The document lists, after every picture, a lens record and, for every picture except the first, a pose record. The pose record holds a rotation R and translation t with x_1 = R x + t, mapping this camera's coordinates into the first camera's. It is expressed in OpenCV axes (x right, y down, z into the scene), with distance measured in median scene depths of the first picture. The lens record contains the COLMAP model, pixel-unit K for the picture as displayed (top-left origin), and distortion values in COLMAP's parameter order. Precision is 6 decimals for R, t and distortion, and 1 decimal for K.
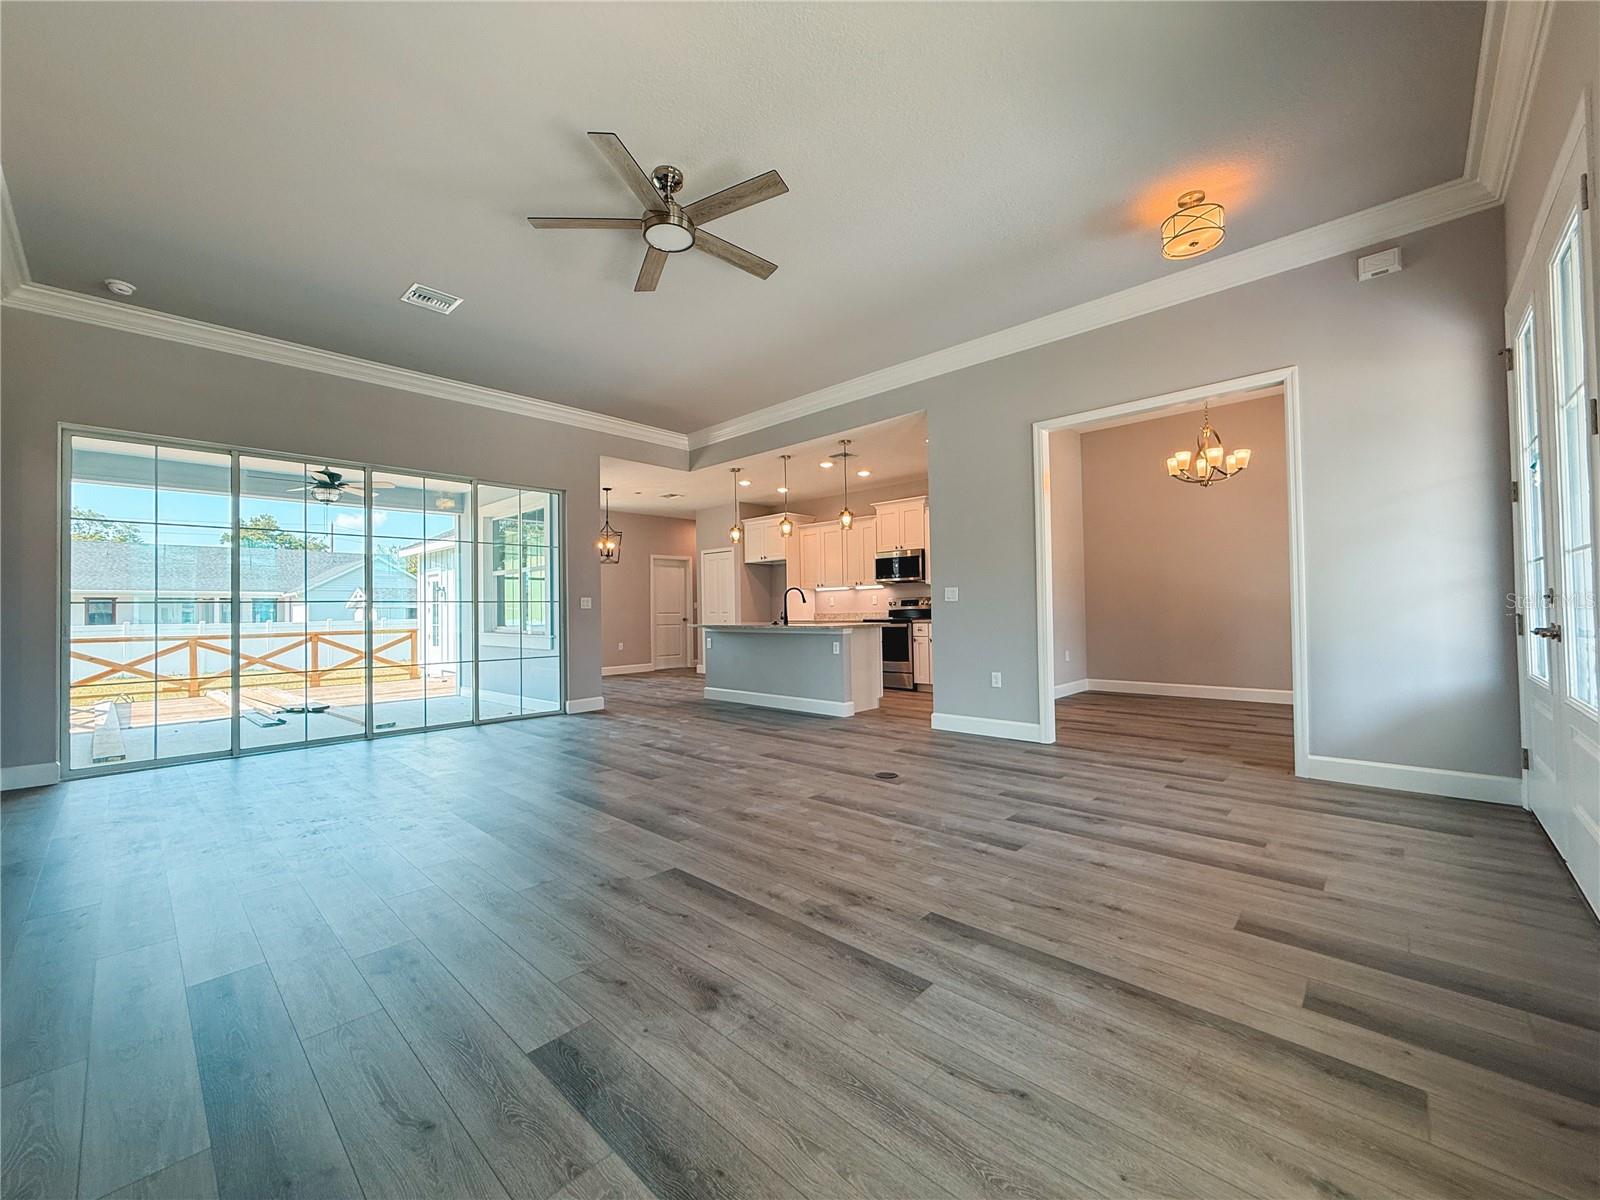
lens RADIAL K [[638.3, 0, 801.2], [0, 638.3, 603.3], [0, 0, 1]] dist [0.001053, -0.000290]
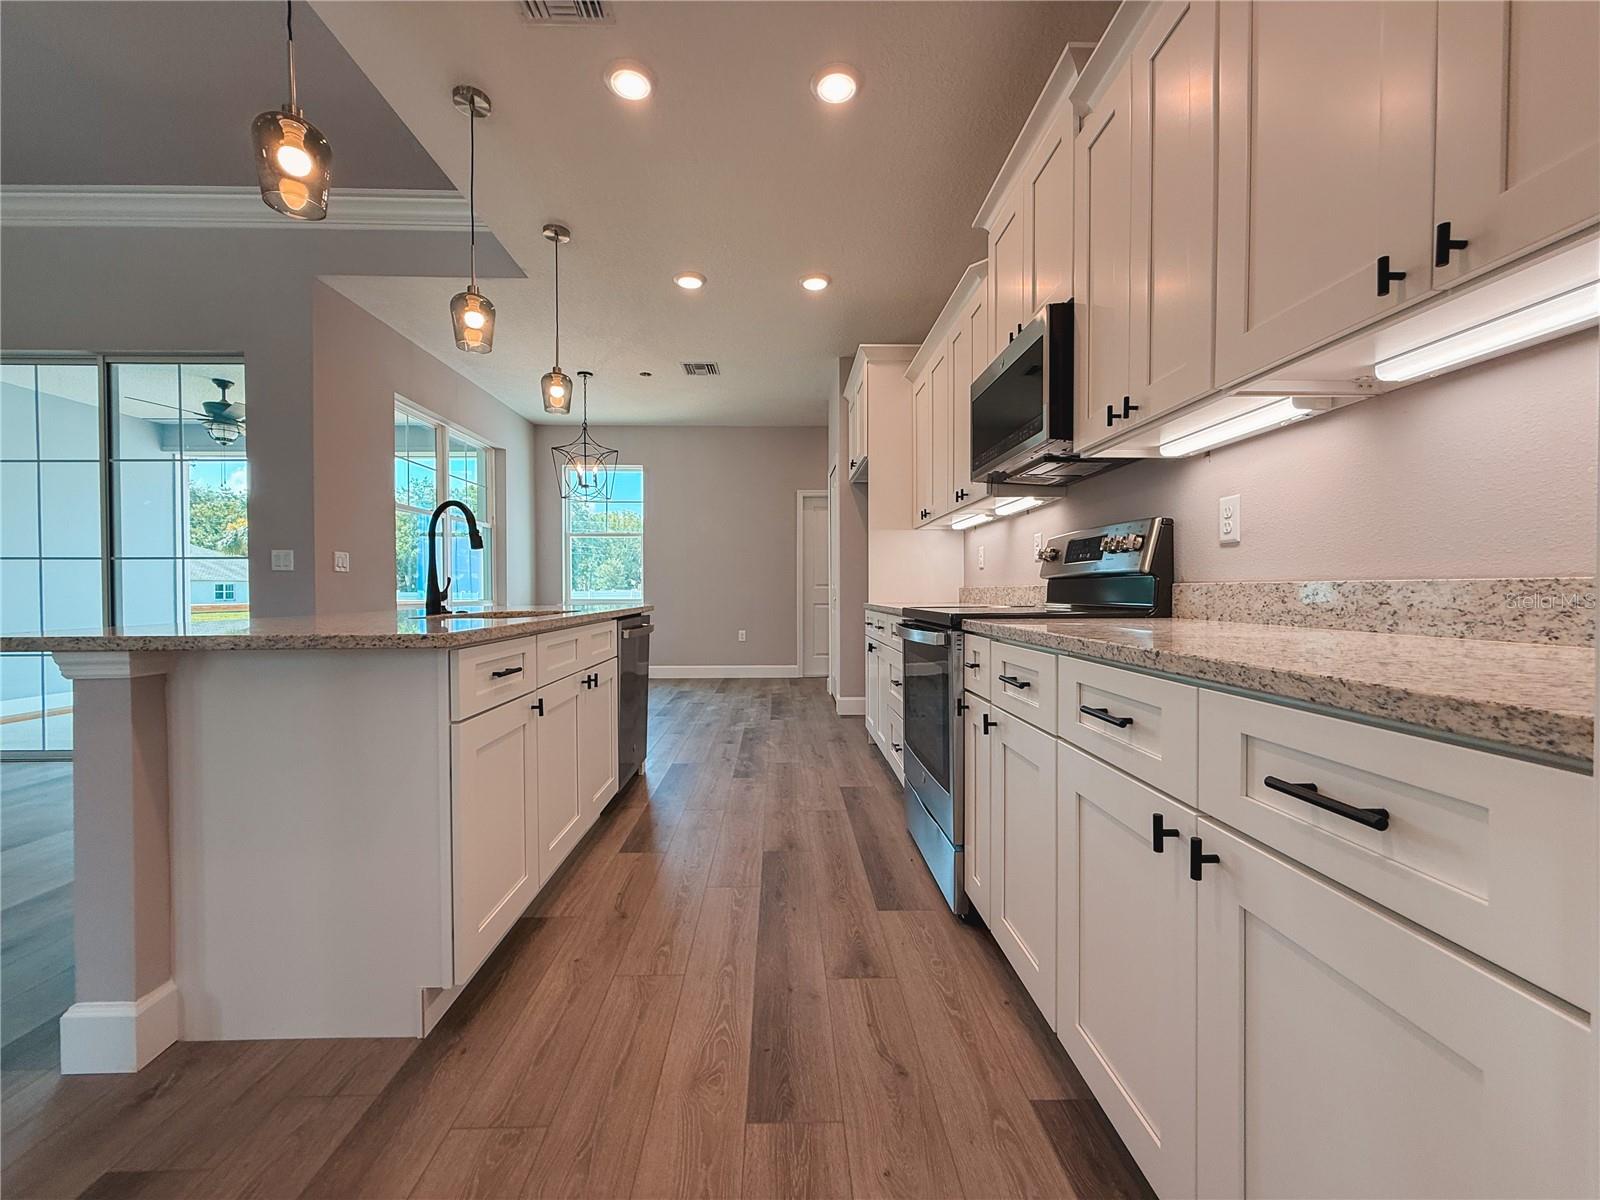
lens RADIAL K [[638.3, 0, 795.4], [0, 638.3, 597.4], [0, 0, 1]] dist [0.001053, -0.000290]
pose [[0.696646, 0.022747, -0.717054, 0.269414], [0.000164, 0.999492, 0.031866, 0.010322], [0.717415, -0.022317, 0.696288, 0.727875]]
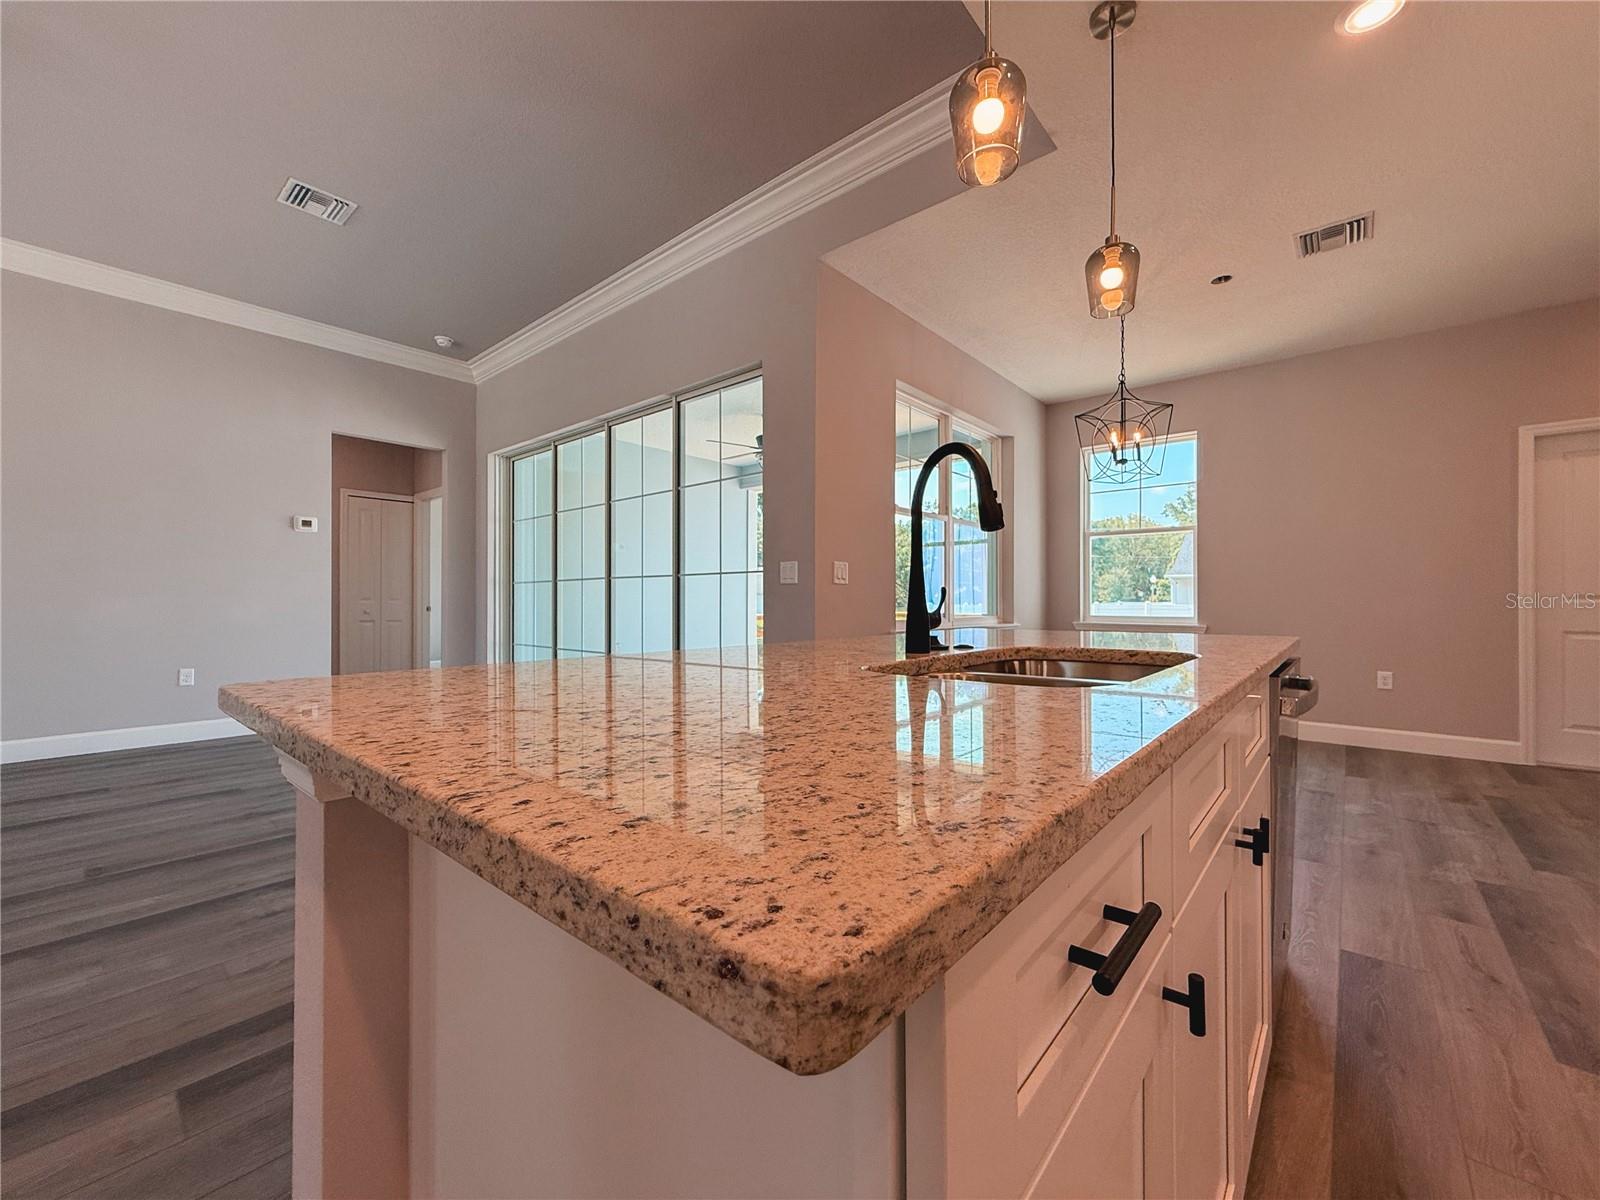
lens RADIAL K [[638.3, 0, 794.0], [0, 638.3, 595.1], [0, 0, 1]] dist [0.001053, -0.000290]
pose [[0.027709, 0.005280, -0.999602, 0.126397], [0.010433, 0.999930, 0.005571, 0.011055], [0.999562, -0.010584, 0.027651, 0.770647]]
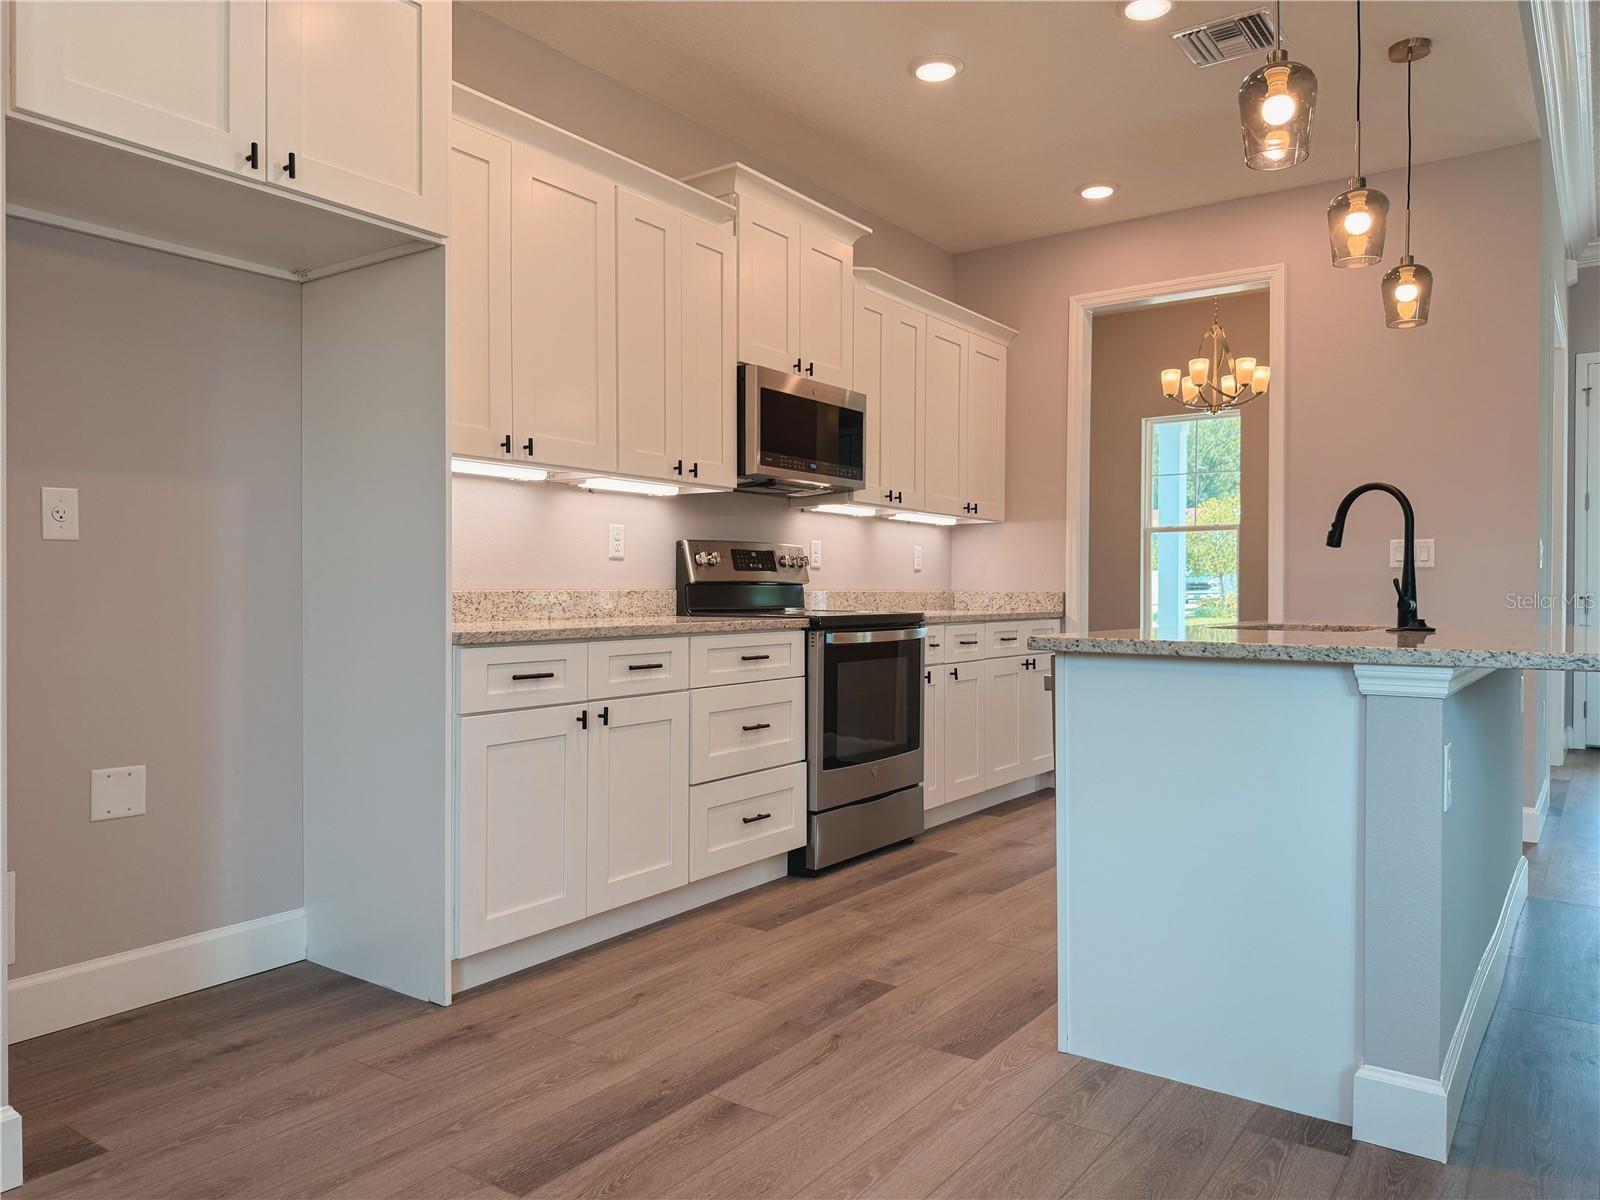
lens RADIAL K [[1147.7, 0, 797.8], [0, 1147.7, 601.3], [0, 0, 1]] dist [0.047731, -0.056738]
pose [[-0.135155, 0.005449, 0.990810, -0.345859], [-0.014353, 0.999869, -0.007457, 0.021694], [-0.990721, -0.015229, -0.135059, 1.035240]]
